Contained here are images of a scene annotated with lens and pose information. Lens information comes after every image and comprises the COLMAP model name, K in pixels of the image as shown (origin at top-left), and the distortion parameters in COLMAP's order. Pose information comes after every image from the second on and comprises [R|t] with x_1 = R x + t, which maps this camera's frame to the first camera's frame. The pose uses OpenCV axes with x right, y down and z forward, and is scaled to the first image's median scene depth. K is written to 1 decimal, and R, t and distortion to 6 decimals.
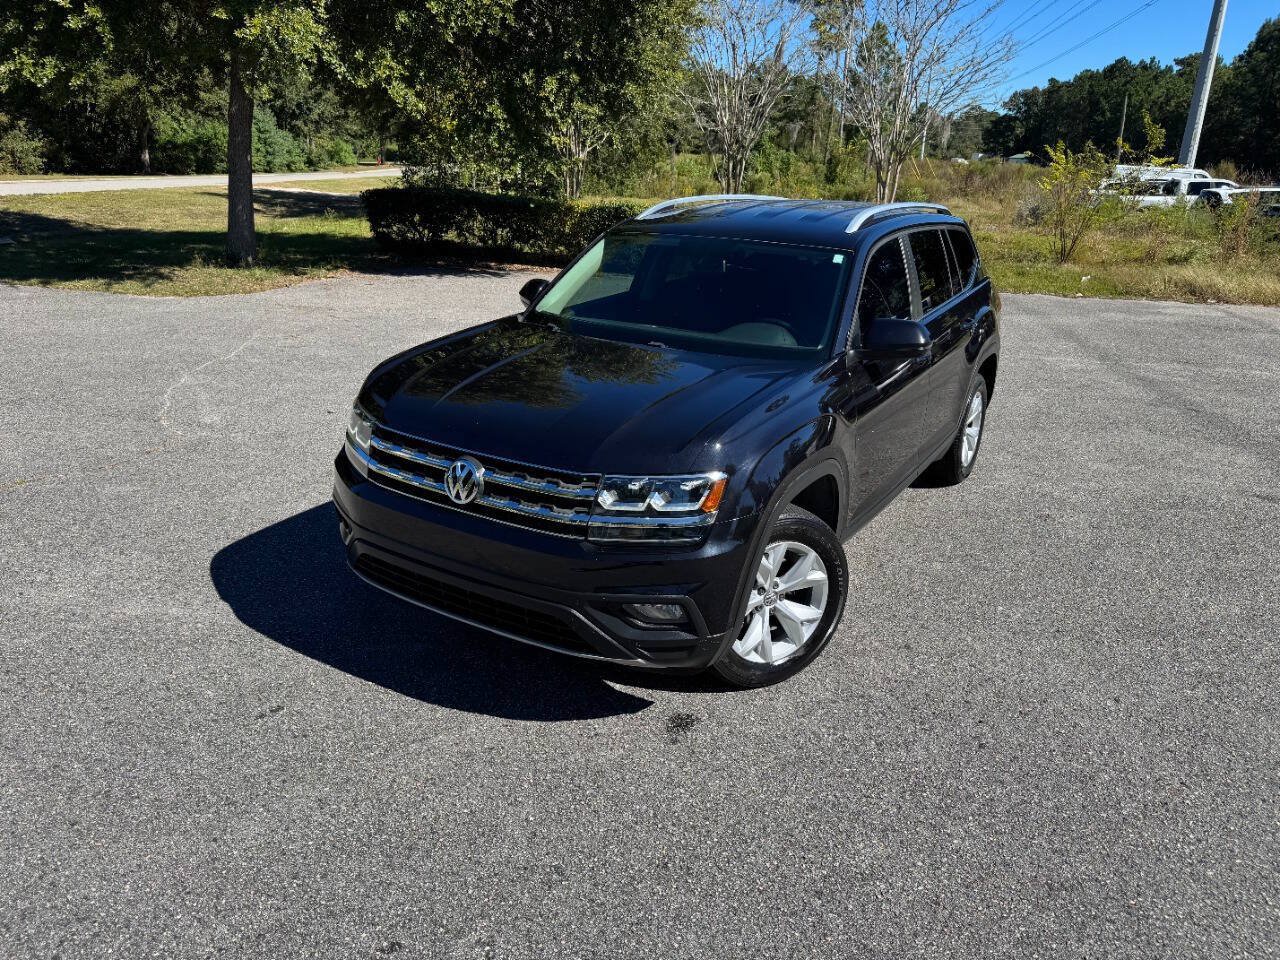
lens RADIAL K [[905.6, 0, 645.9], [0, 905.6, 479.8], [0, 0, 1]] dist [0.029652, -0.030879]
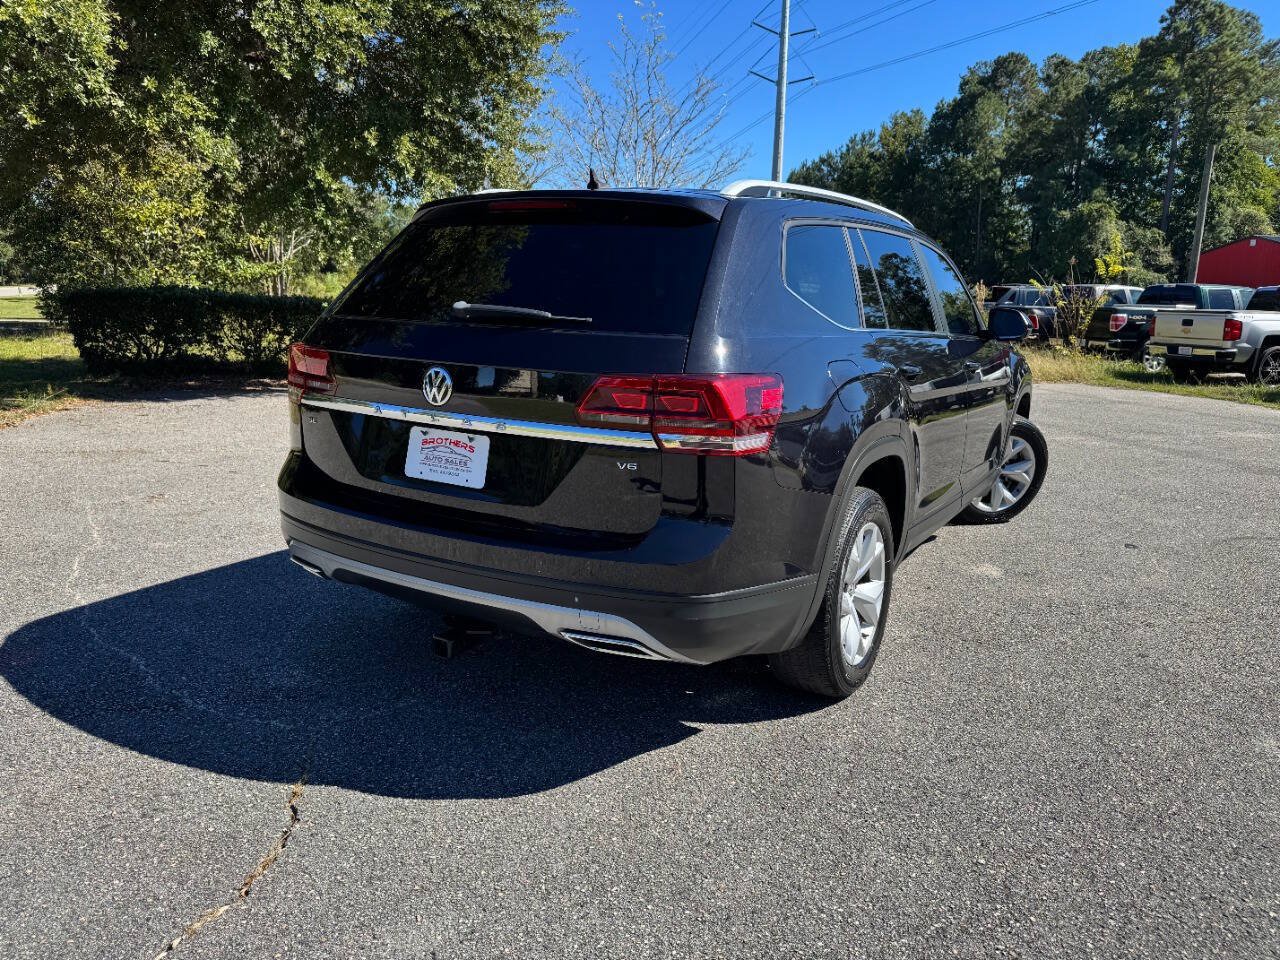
lens RADIAL K [[908.6, 0, 639.8], [0, 908.6, 479.8], [0, 0, 1]] dist [0.016229, -0.019573]
pose [[0.909152, -0.093018, 0.405944, -0.382187], [0.144350, 0.984696, -0.097654, -0.072561], [-0.390648, 0.147381, 0.908666, 0.374021]]
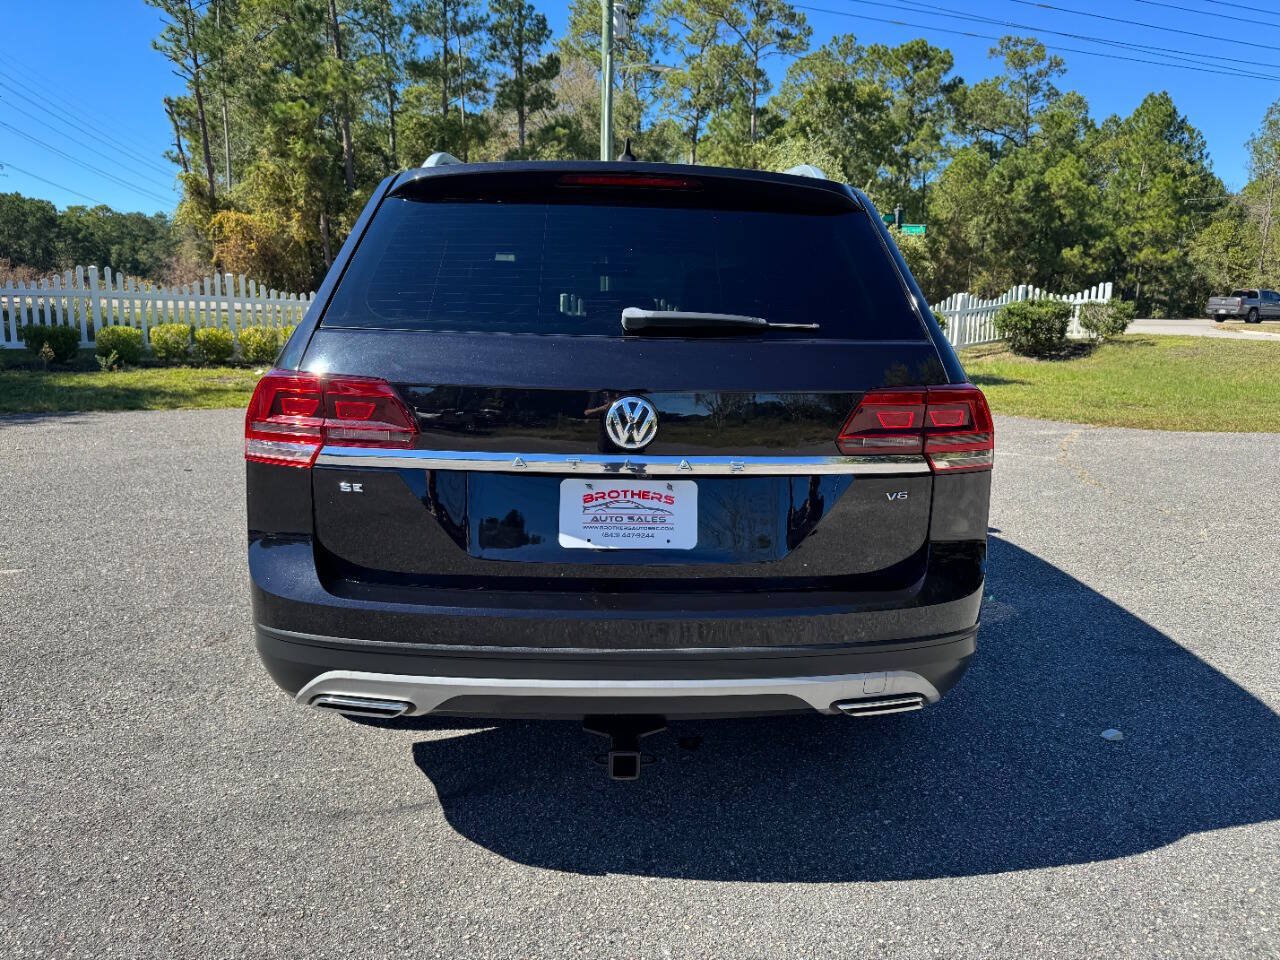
lens RADIAL K [[908.6, 0, 647.7], [0, 908.6, 480.1], [0, 0, 1]] dist [0.016229, -0.019573]
pose [[0.539337, -0.194059, 0.819425, -0.498762], [0.285442, 0.957606, 0.038909, -0.134505], [-0.792237, 0.212914, 0.571865, 0.537388]]
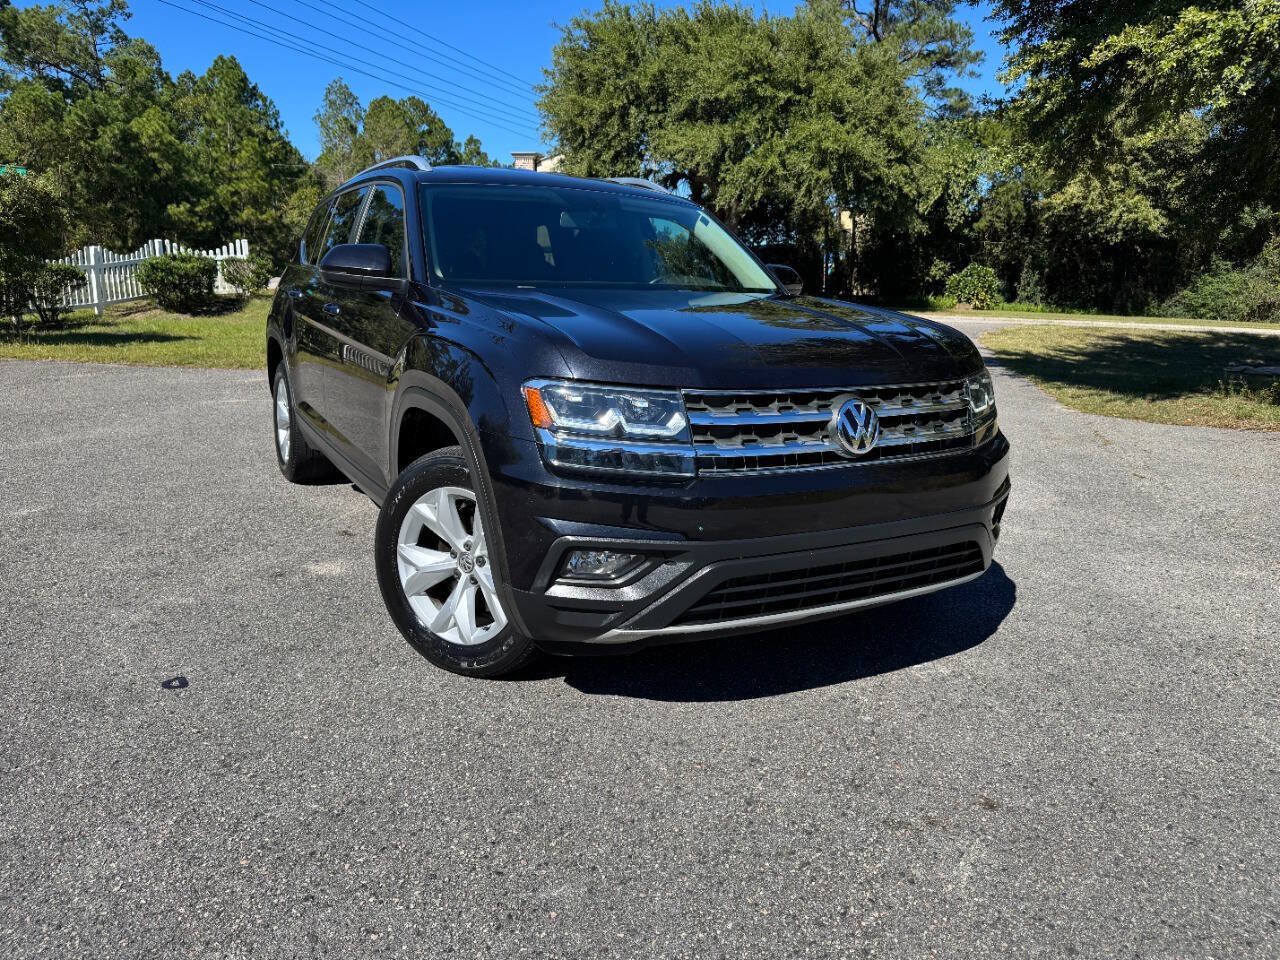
lens RADIAL K [[908.6, 0, 651.4], [0, 908.6, 472.1], [0, 0, 1]] dist [0.016229, -0.019573]
pose [[-0.326390, -0.244112, 0.913170, -0.571871], [0.281165, 0.897275, 0.340359, -0.155712], [-0.902450, 0.367841, -0.224225, 0.620729]]
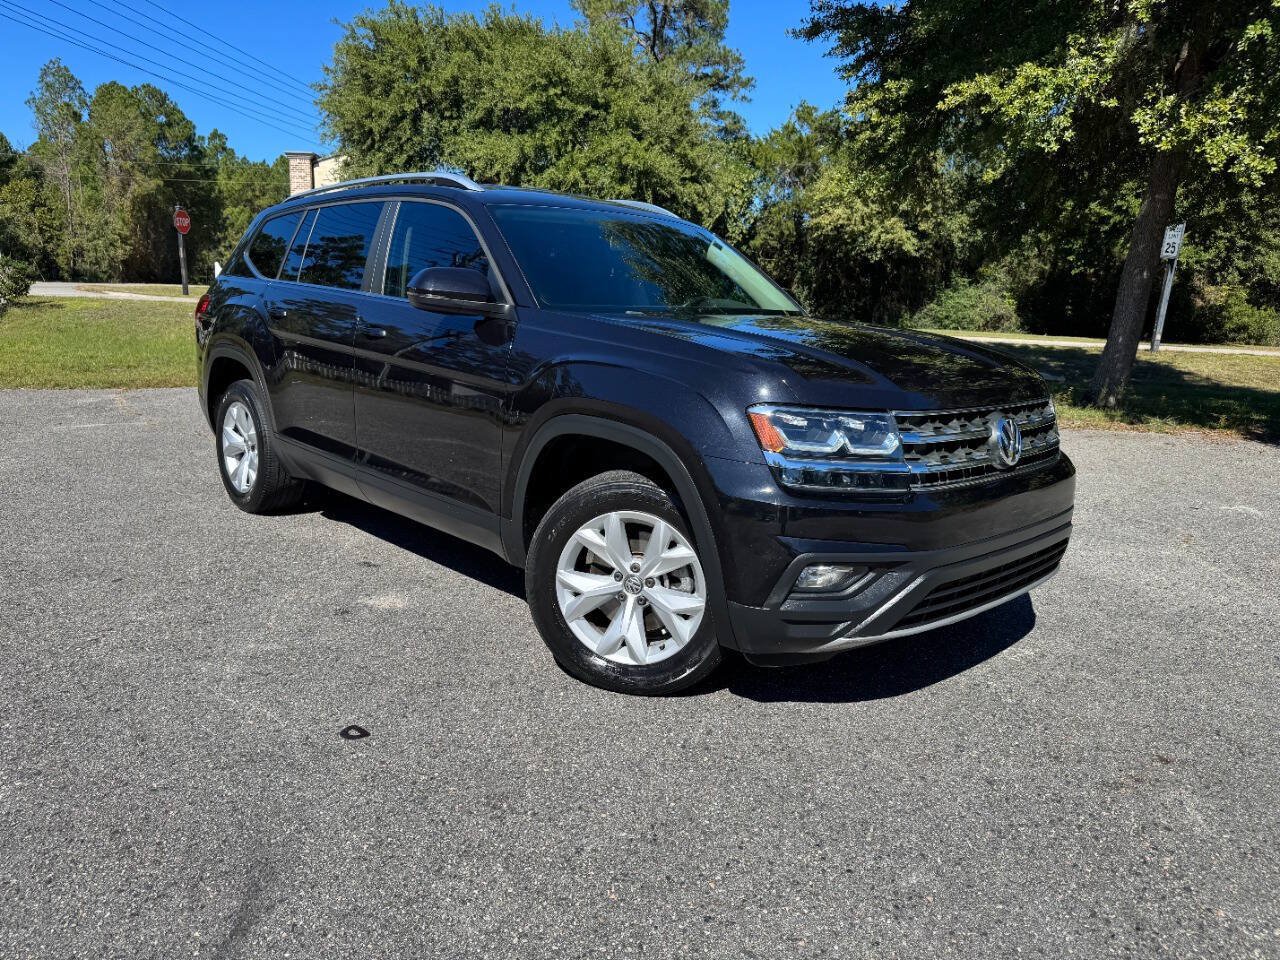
lens RADIAL K [[908.6, 0, 638.8], [0, 908.6, 479.1], [0, 0, 1]] dist [0.016229, -0.019573]
pose [[-0.540822, -0.225741, 0.810279, -0.521316], [0.227451, 0.888178, 0.399256, -0.199816], [-0.809801, 0.400225, -0.429002, 0.743317]]
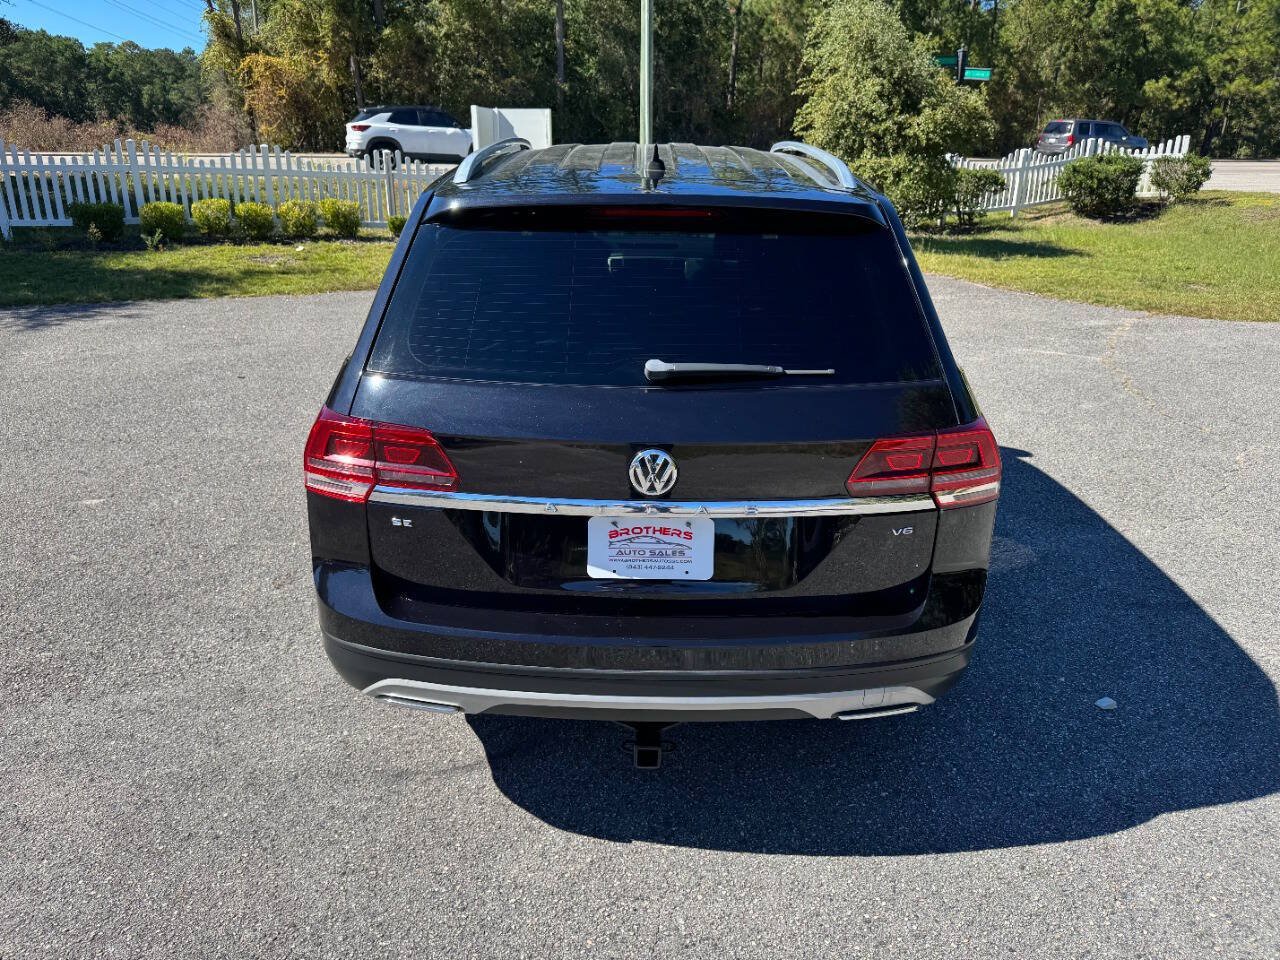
lens RADIAL K [[908.6, 0, 637.5], [0, 908.6, 483.1], [0, 0, 1]] dist [0.016229, -0.019573]
pose [[0.585407, -0.323052, 0.743597, -0.497703], [0.286808, 0.940394, 0.182757, -0.181847], [-0.758314, 0.106282, 0.643167, 0.514320]]
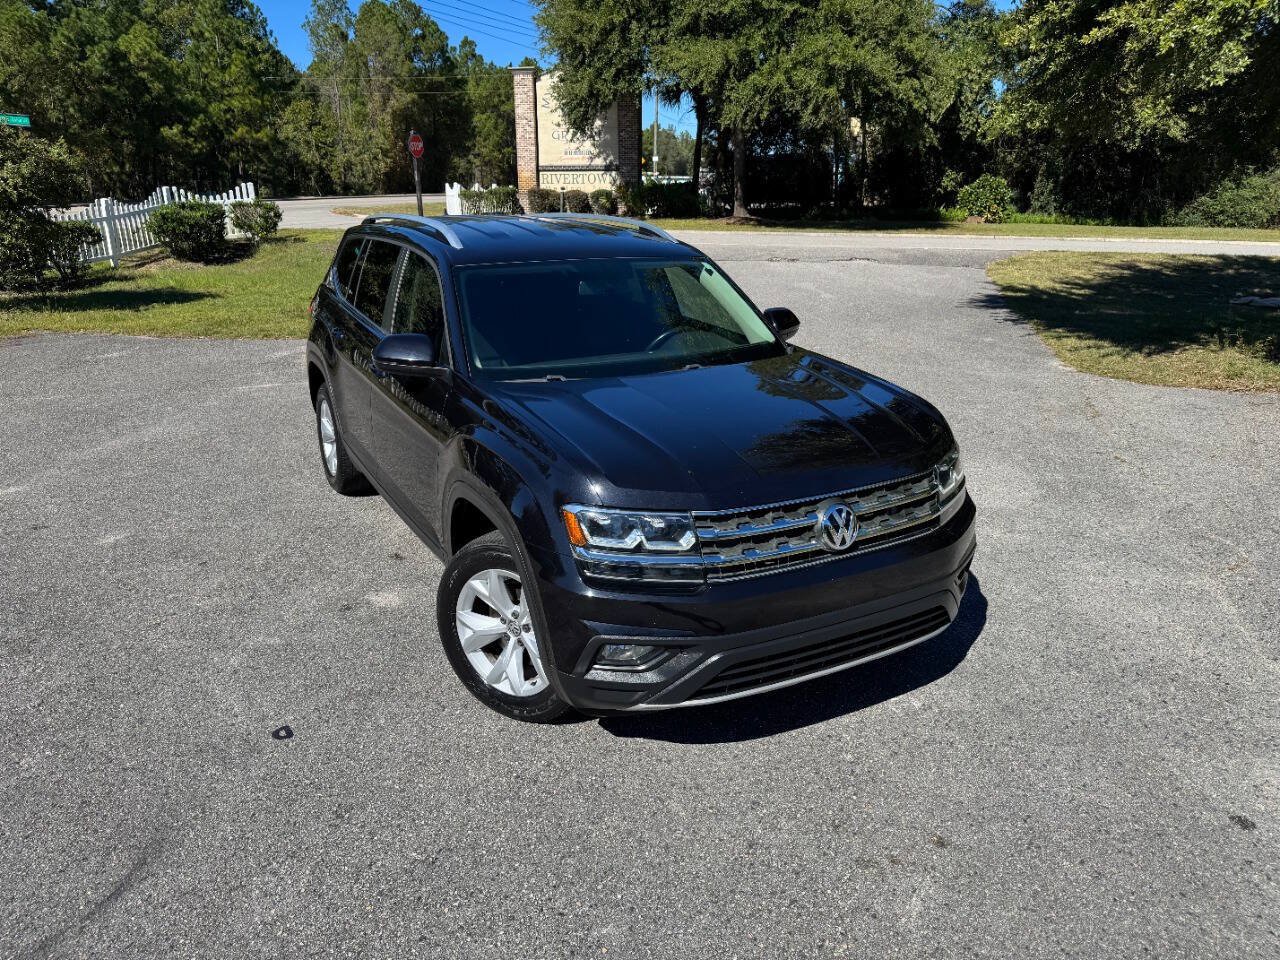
lens RADIAL K [[908.6, 0, 642.2], [0, 908.6, 478.9], [0, 0, 1]] dist [0.016229, -0.019573]
pose [[-0.314465, -0.335241, 0.888102, -0.602733], [0.306344, 0.849668, 0.429205, -0.238919], [-0.898480, 0.407034, -0.164491, 0.608310]]
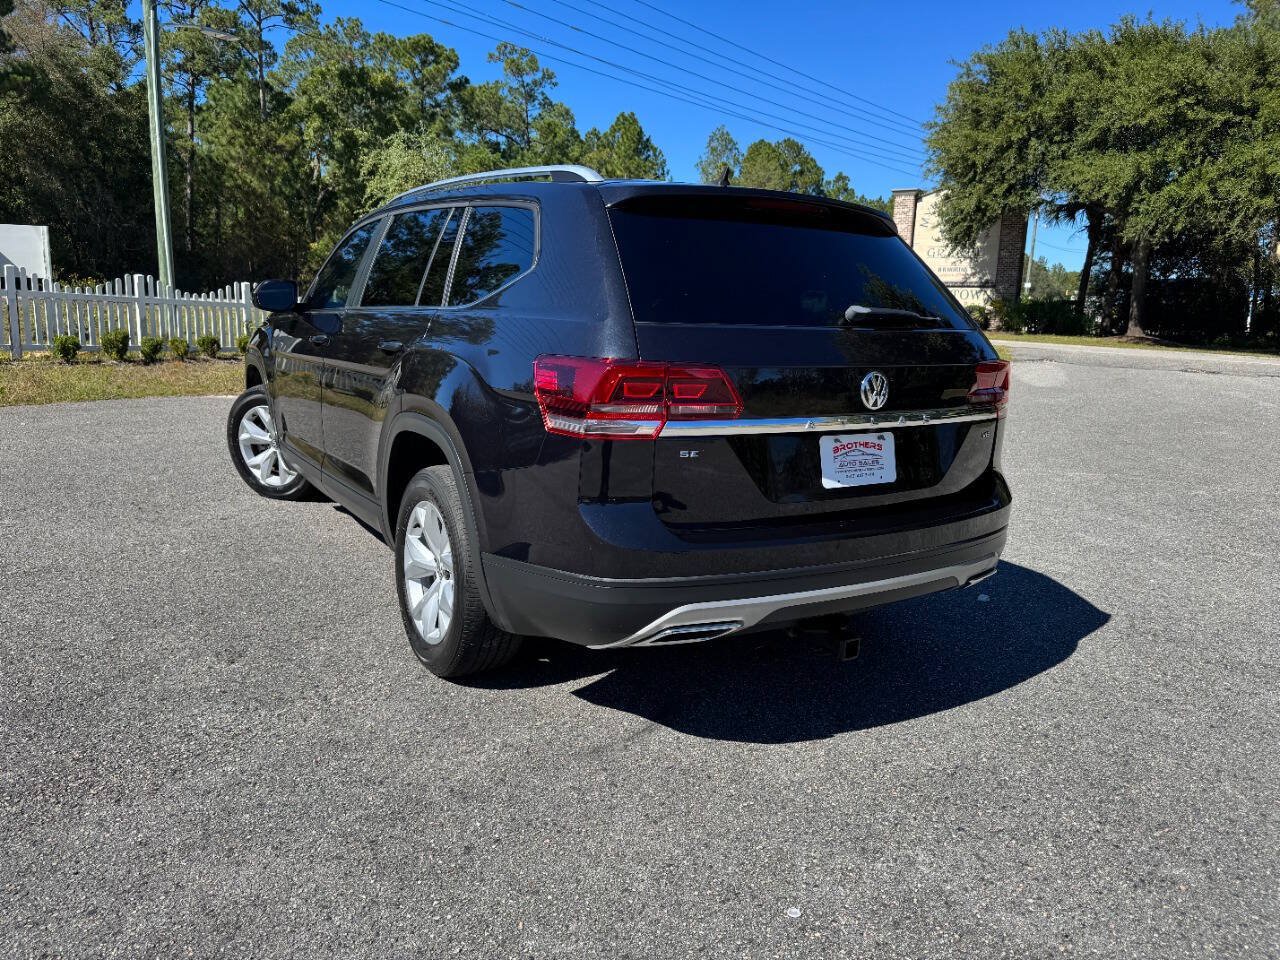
lens RADIAL K [[908.6, 0, 637.8], [0, 908.6, 479.7], [0, 0, 1]] dist [0.016229, -0.019573]
pose [[0.055059, -0.229395, 0.971775, -0.620265], [0.304880, 0.930633, 0.202410, -0.197156], [-0.950798, 0.285130, 0.121178, 0.708185]]
